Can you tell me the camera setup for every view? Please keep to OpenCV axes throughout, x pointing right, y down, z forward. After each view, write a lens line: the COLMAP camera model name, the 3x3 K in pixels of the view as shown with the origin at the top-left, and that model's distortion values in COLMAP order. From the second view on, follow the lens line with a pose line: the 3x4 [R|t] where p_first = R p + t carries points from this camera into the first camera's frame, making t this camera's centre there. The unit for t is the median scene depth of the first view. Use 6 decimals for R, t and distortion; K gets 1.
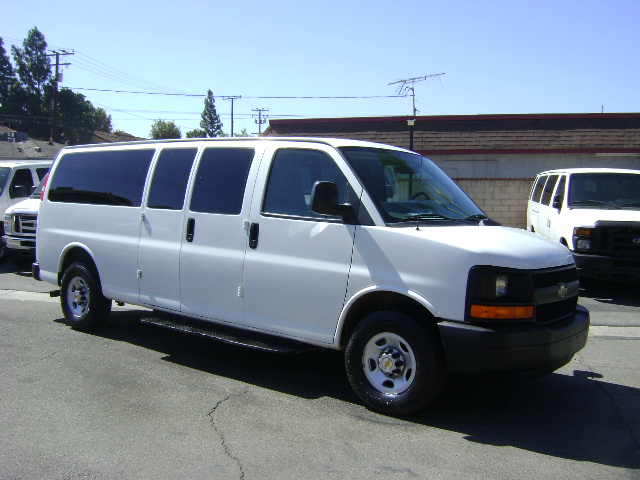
lens RADIAL K [[662.7, 0, 320.0], [0, 662.7, 240.0], [0, 0, 1]] dist [-0.112206, 0.000799]
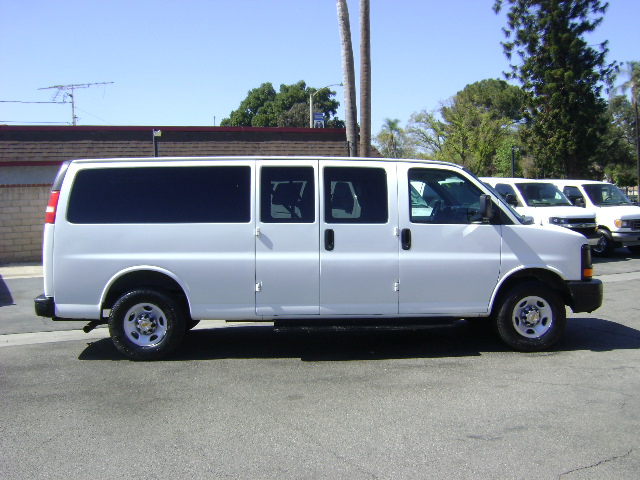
lens RADIAL K [[662.7, 0, 320.0], [0, 662.7, 240.0], [0, 0, 1]] dist [-0.112206, 0.000799]
pose [[0.752266, -0.071461, 0.654972, -0.945050], [0.075153, 0.996919, 0.022453, -0.041537], [-0.654559, 0.032332, 0.755319, 0.160741]]
